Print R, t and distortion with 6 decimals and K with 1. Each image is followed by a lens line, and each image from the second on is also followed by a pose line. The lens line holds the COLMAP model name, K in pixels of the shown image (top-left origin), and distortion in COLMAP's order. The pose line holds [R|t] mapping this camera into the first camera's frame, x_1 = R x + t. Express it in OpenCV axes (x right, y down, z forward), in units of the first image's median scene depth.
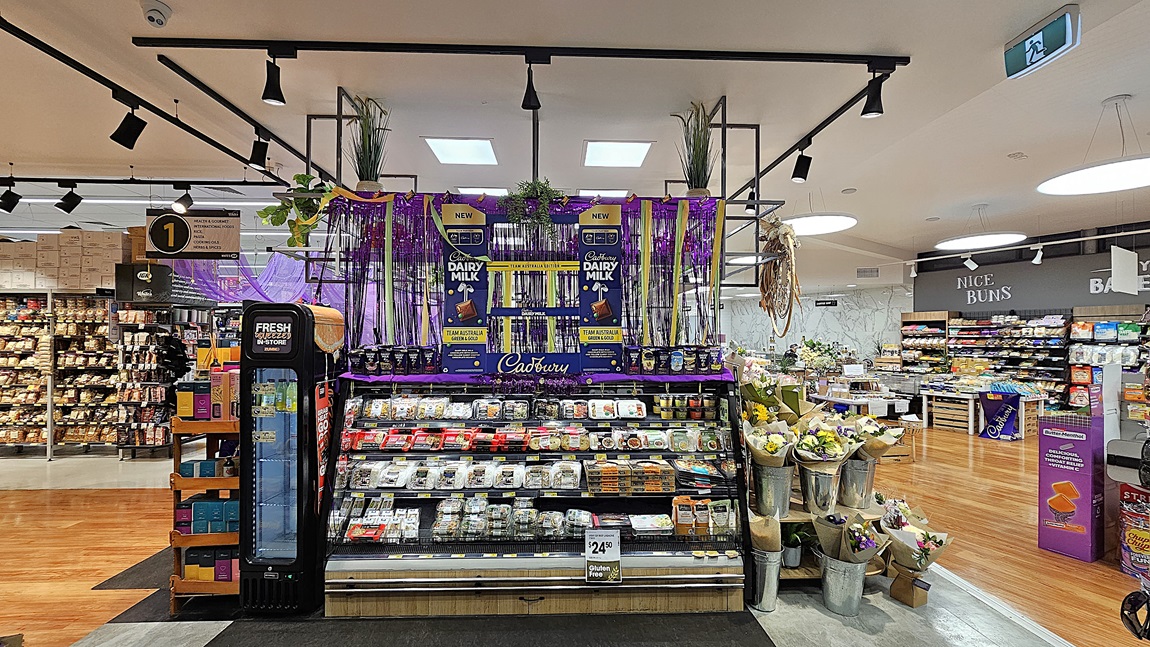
lens RADIAL K [[472.0, 0, 575.4], [0, 472.0, 338.1], [0, 0, 1]] dist [-0.003517, 0.001149]
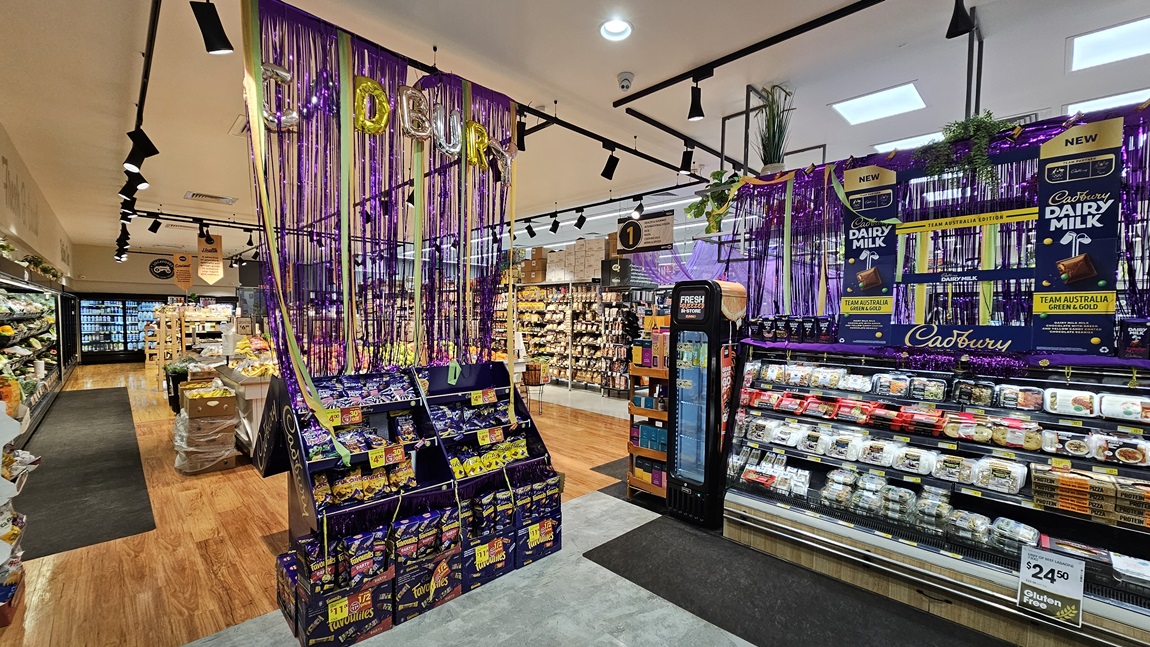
lens RADIAL K [[472.0, 0, 572.0], [0, 472.0, 339.1], [0, 0, 1]] dist [-0.003517, 0.001149]
pose [[0.673792, 0.042572, -0.737694, 0.071927], [-0.008284, 0.998711, 0.050068, 0.019840], [0.738875, -0.027625, 0.673276, -0.084556]]
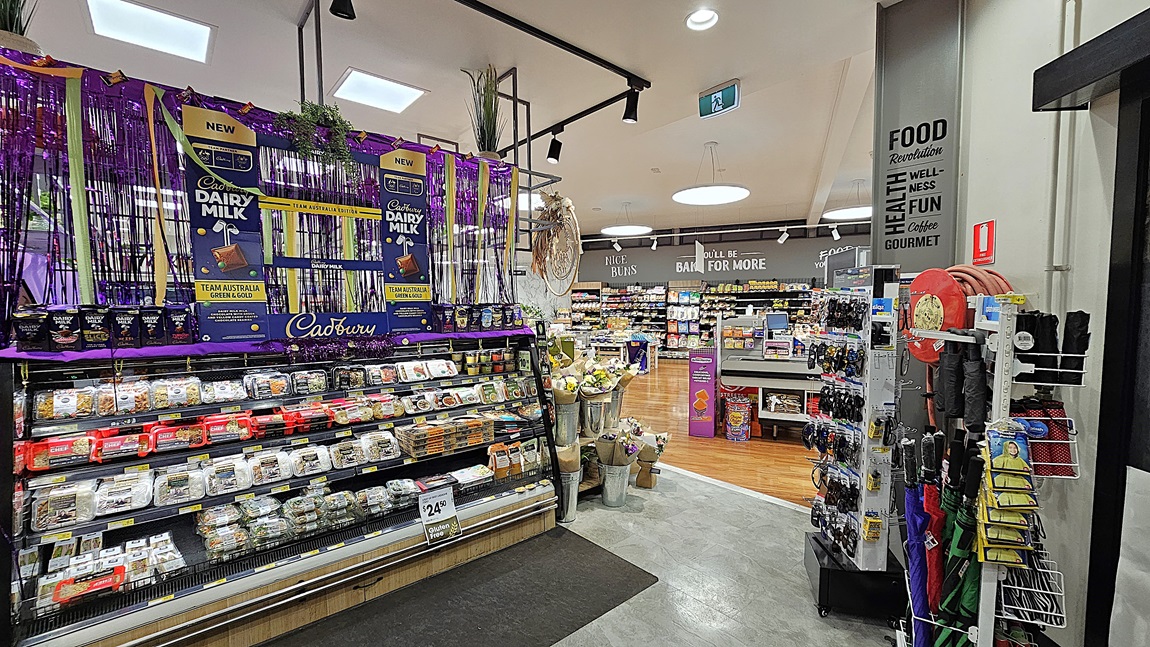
lens RADIAL K [[472.0, 0, 575.7], [0, 472.0, 338.1], [0, 0, 1]] dist [-0.003517, 0.001149]
pose [[0.777487, -0.051151, 0.626816, -0.278912], [0.010806, 0.997626, 0.068007, 0.023584], [-0.628807, -0.046101, 0.776194, 0.062949]]
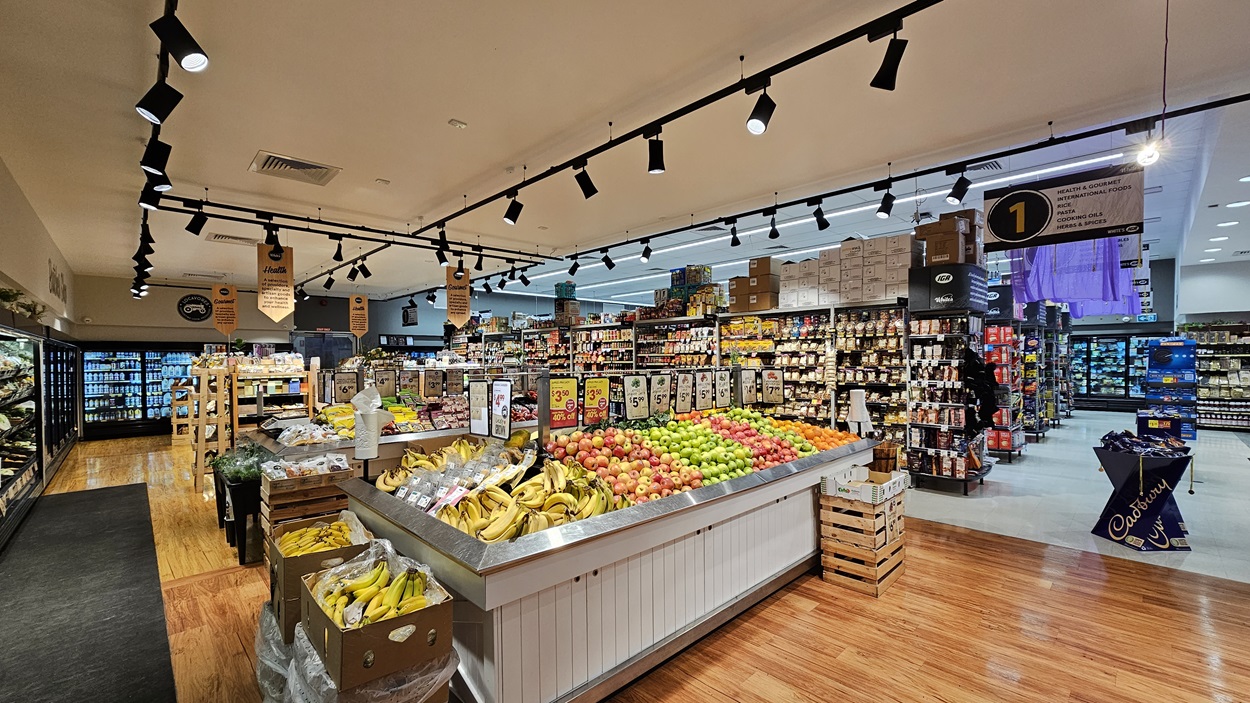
lens RADIAL K [[513.1, 0, 620.2], [0, 513.1, 367.1], [0, 0, 1]] dist [-0.003517, 0.001149]
pose [[0.667425, 0.002536, -0.744672, -1.098668], [0.012382, 0.999818, 0.014503, 0.014087], [0.744574, -0.018900, 0.667273, -0.110983]]
